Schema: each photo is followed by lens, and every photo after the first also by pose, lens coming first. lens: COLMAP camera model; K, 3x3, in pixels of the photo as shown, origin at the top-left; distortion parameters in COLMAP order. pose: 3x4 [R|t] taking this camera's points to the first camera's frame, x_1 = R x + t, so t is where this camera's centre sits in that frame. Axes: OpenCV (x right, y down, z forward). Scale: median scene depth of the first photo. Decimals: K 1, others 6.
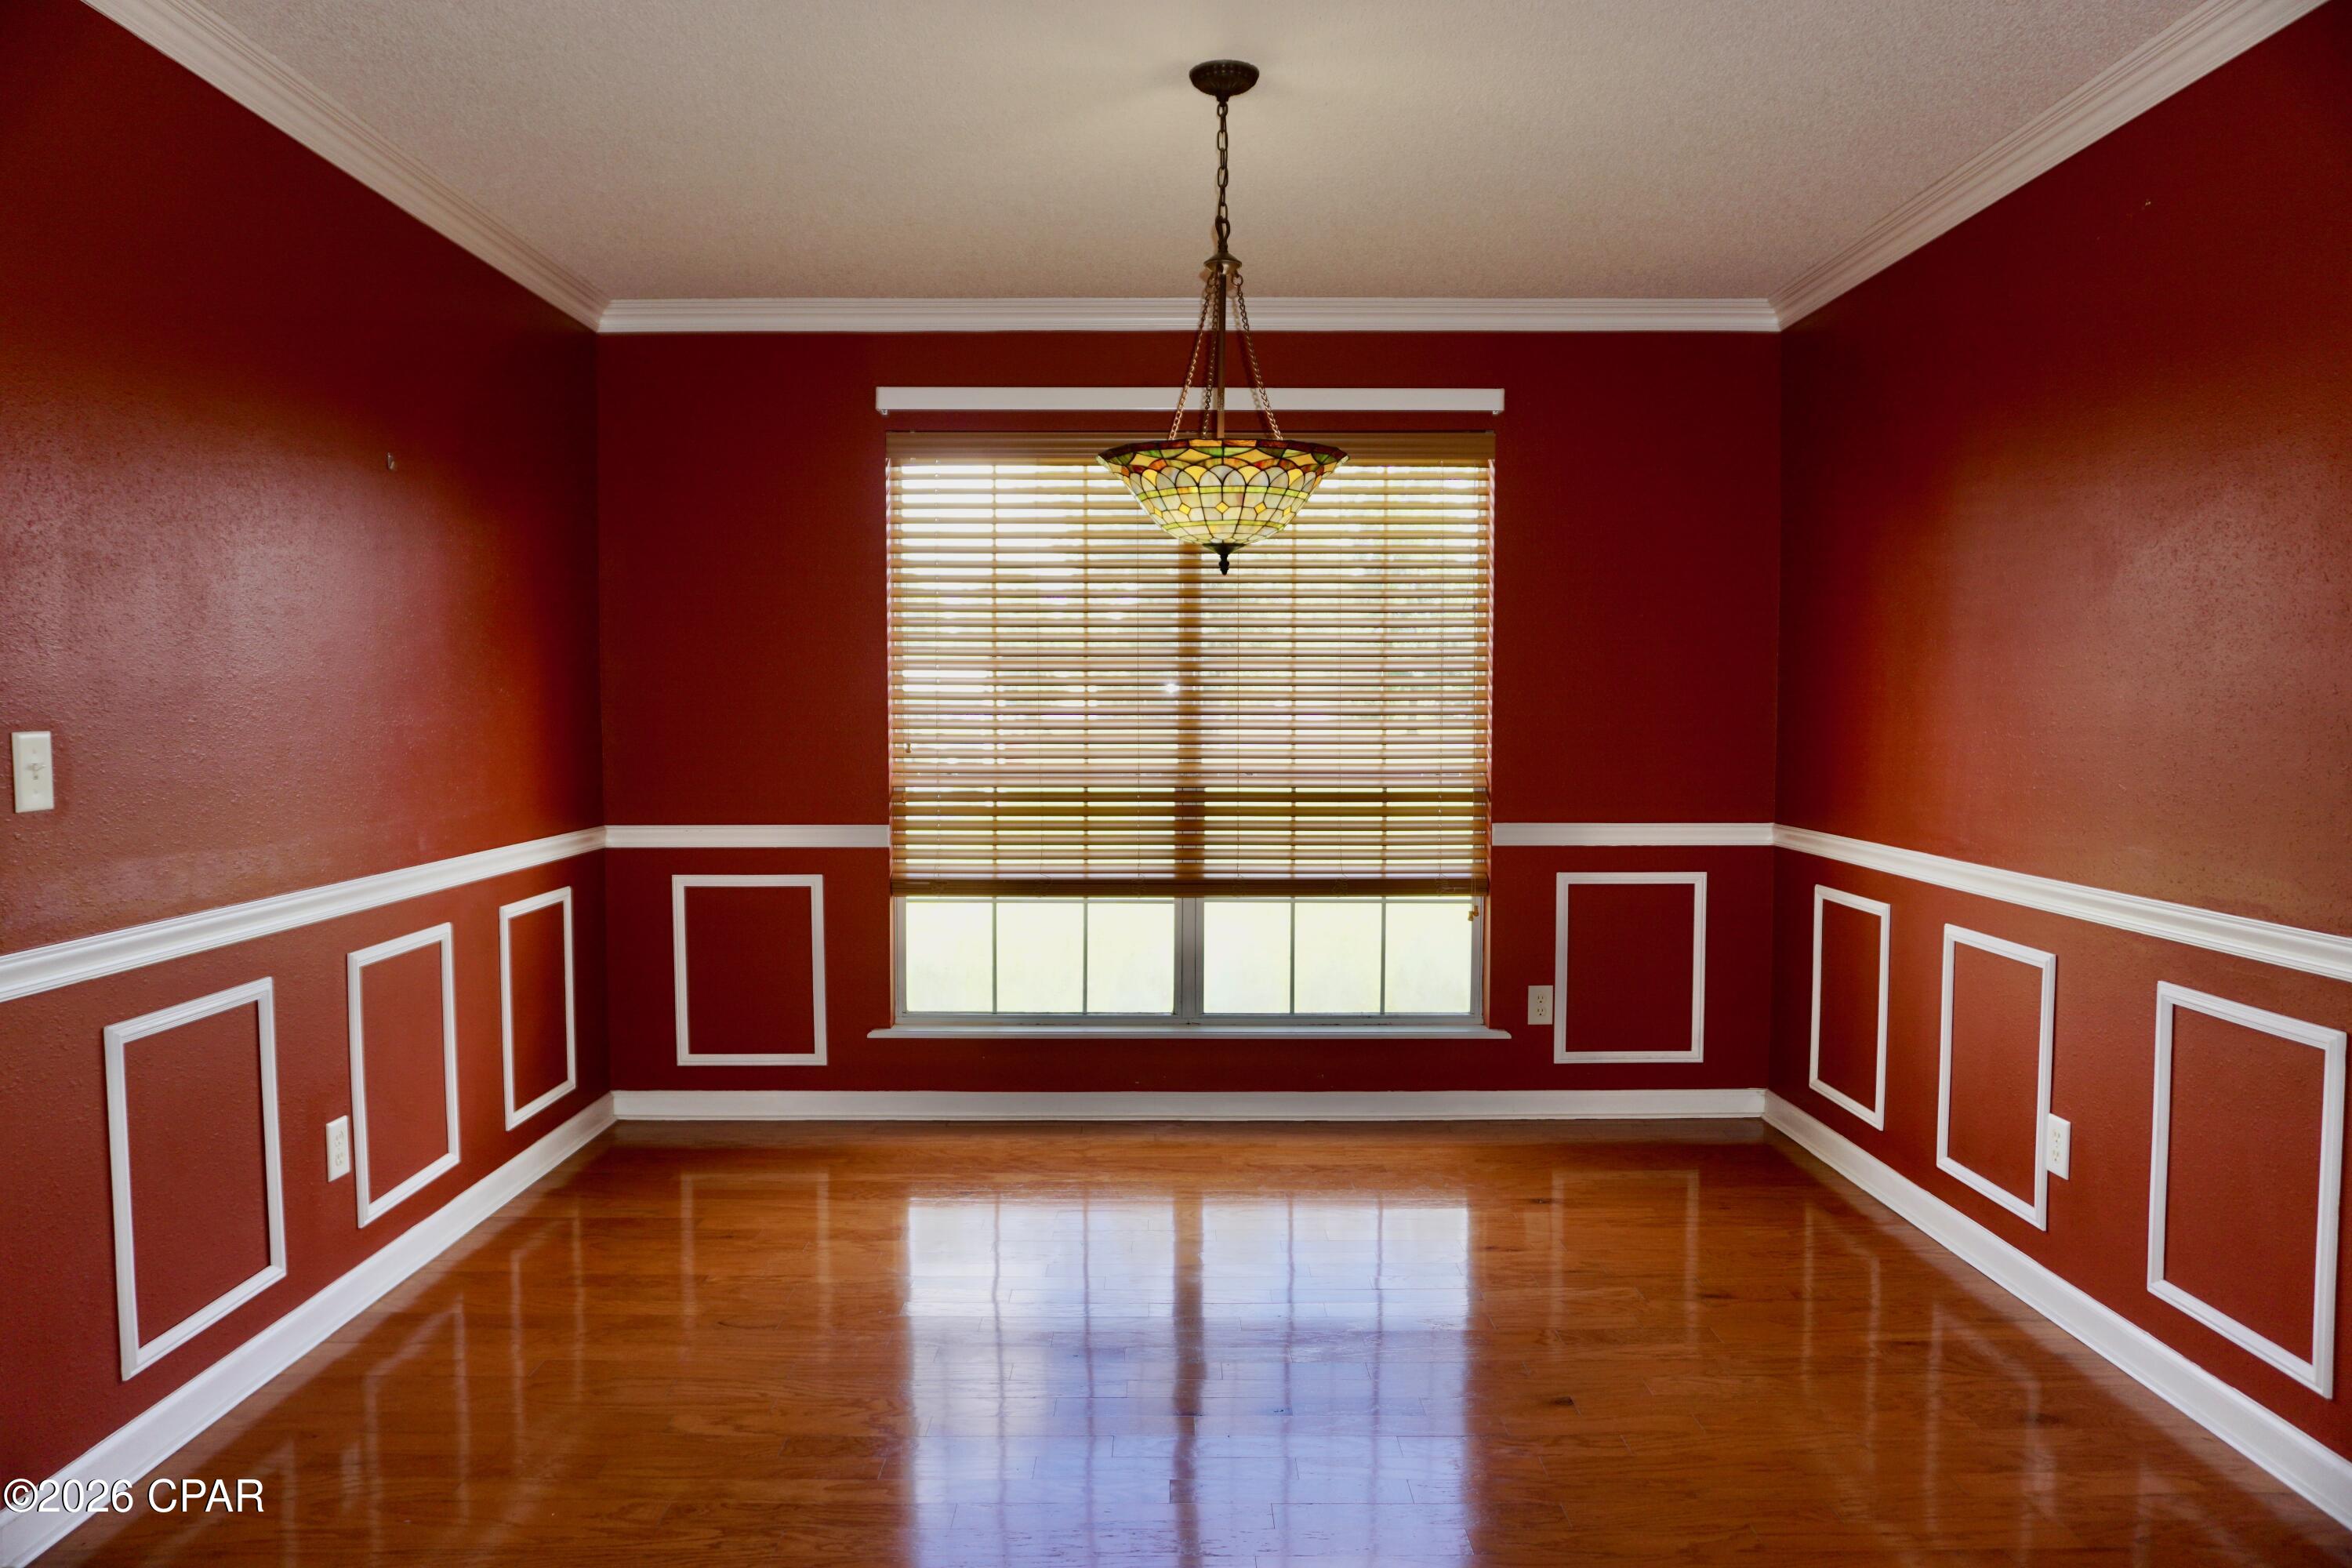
lens RADIAL K [[1568.0, 0, 1167.5], [0, 1568.0, 789.0], [0, 0, 1]] dist [-0.040431, 0.010226]
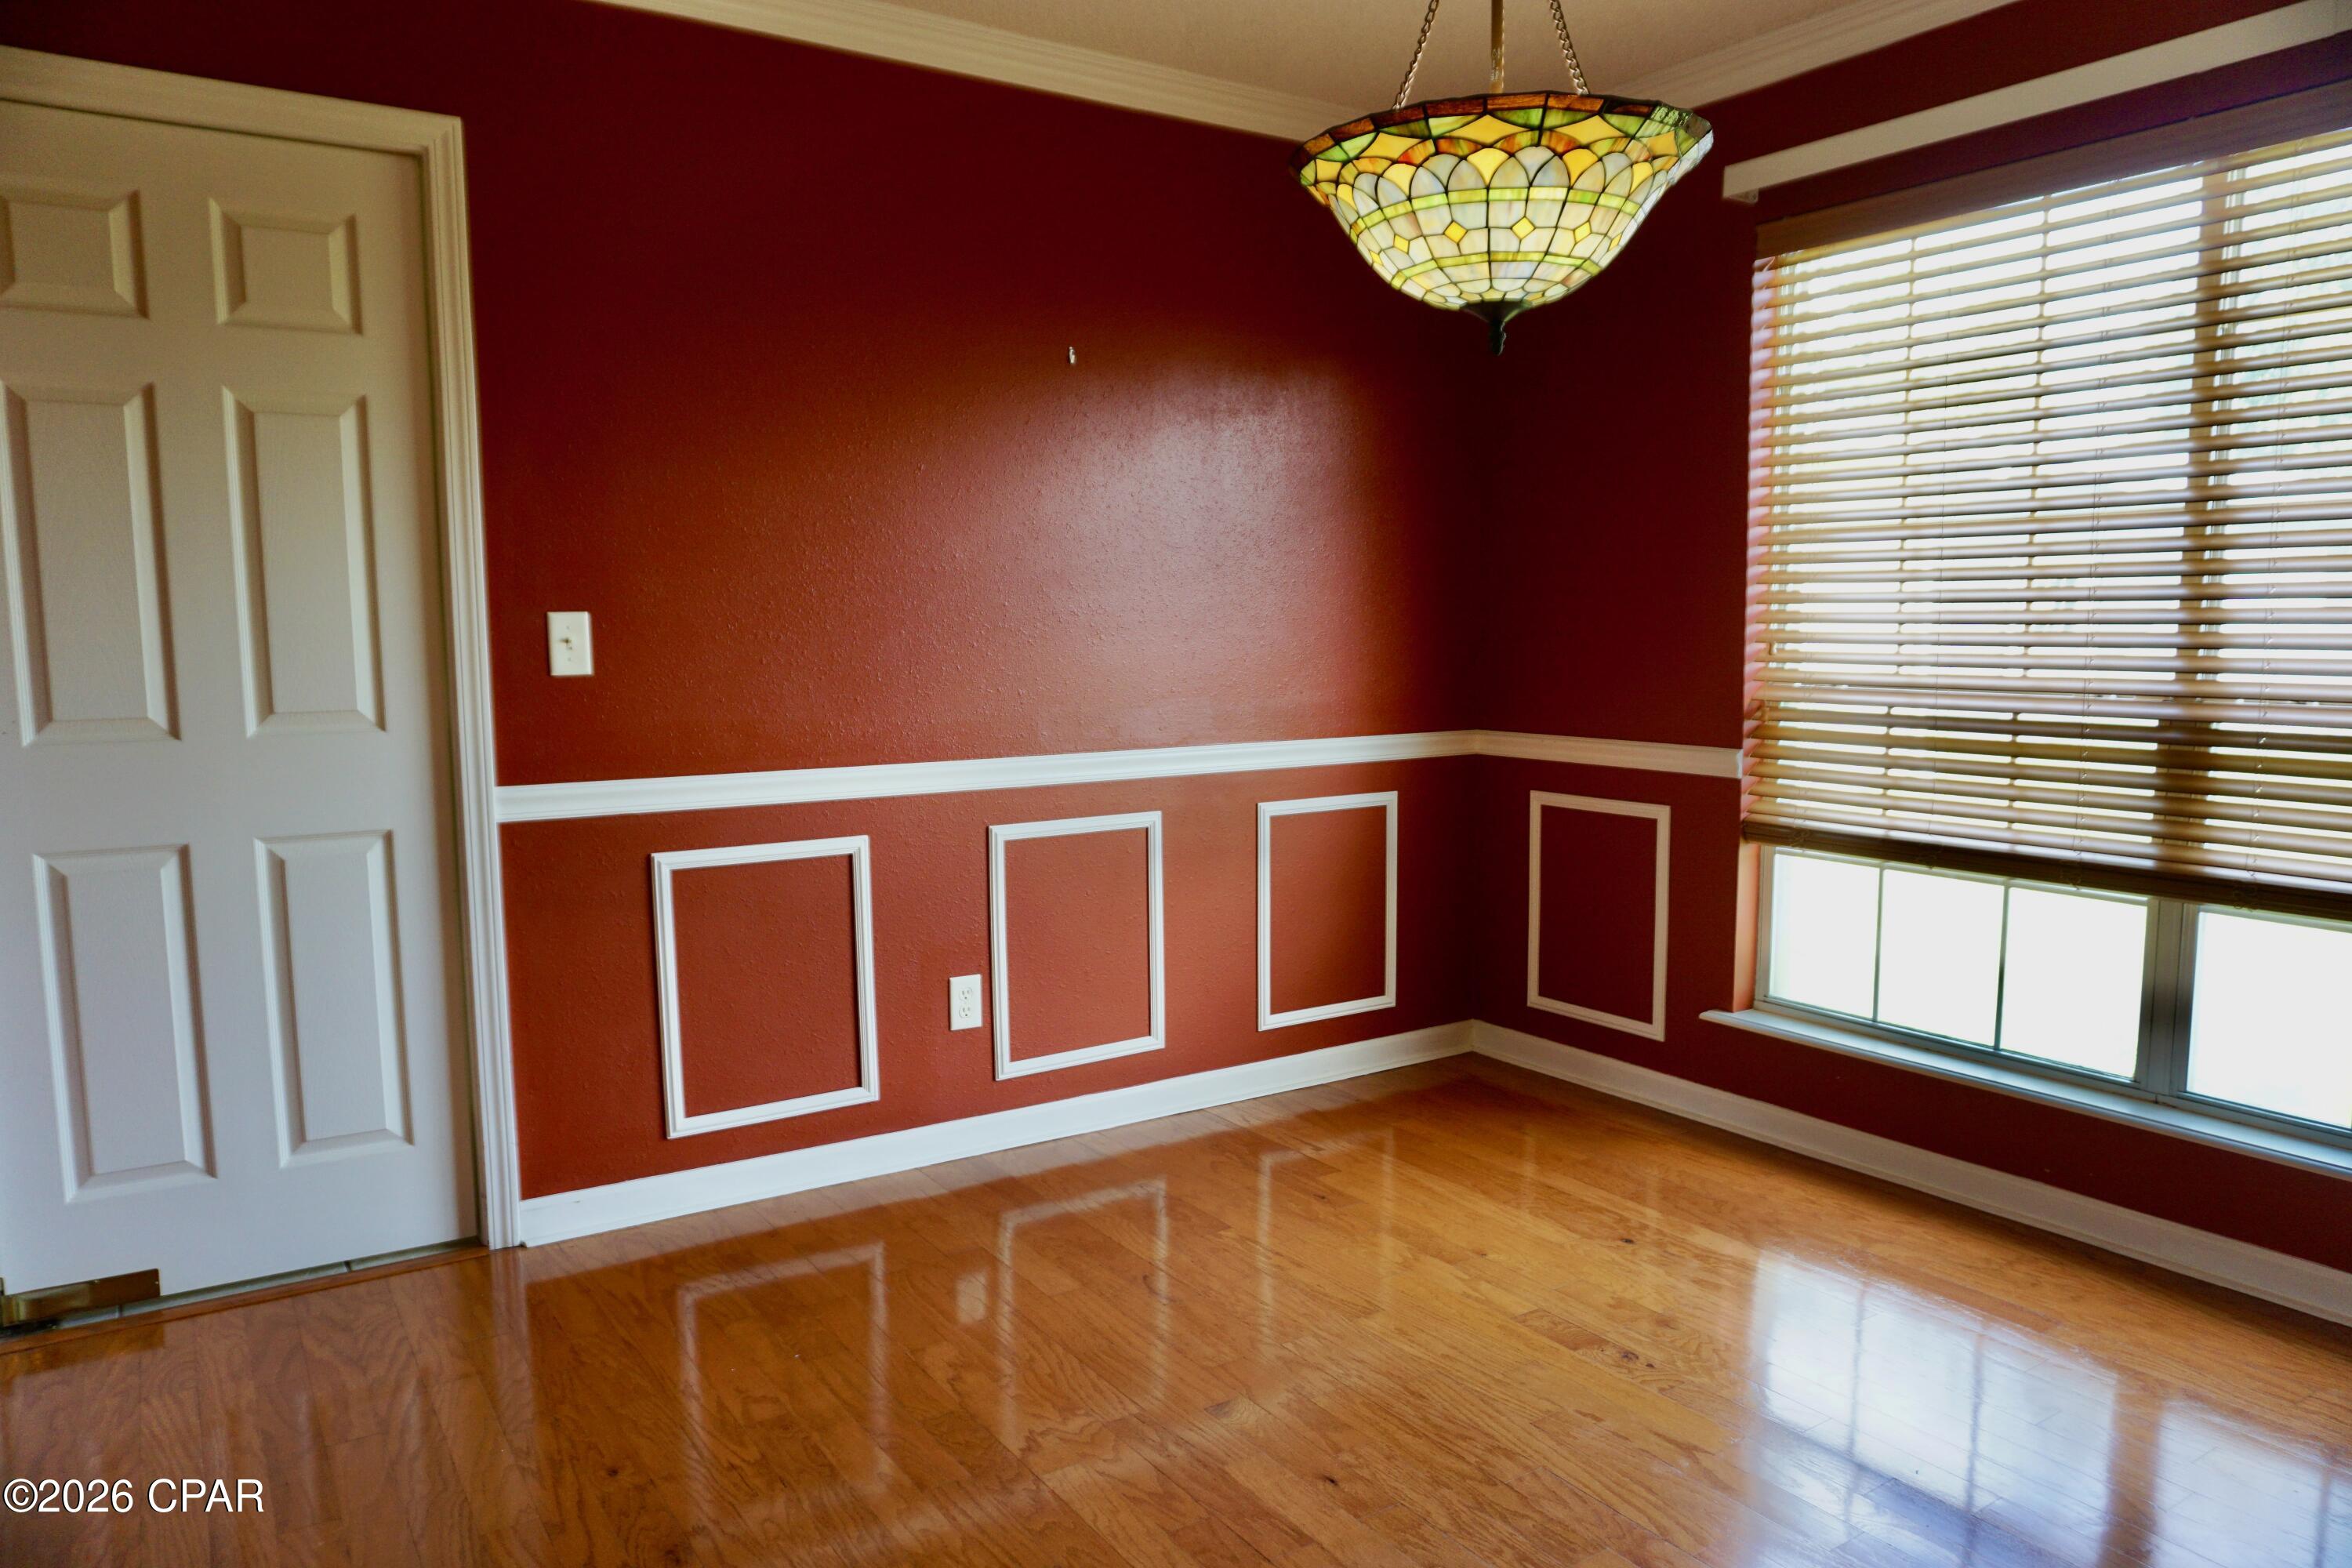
lens RADIAL K [[1568.0, 0, 1172.0], [0, 1568.0, 775.9], [0, 0, 1]] dist [-0.040431, 0.010226]
pose [[0.550721, 0.079459, -0.830898, 0.300881], [-0.039726, 0.996826, 0.068996, -0.005674], [0.833743, -0.004990, 0.552130, 0.344136]]
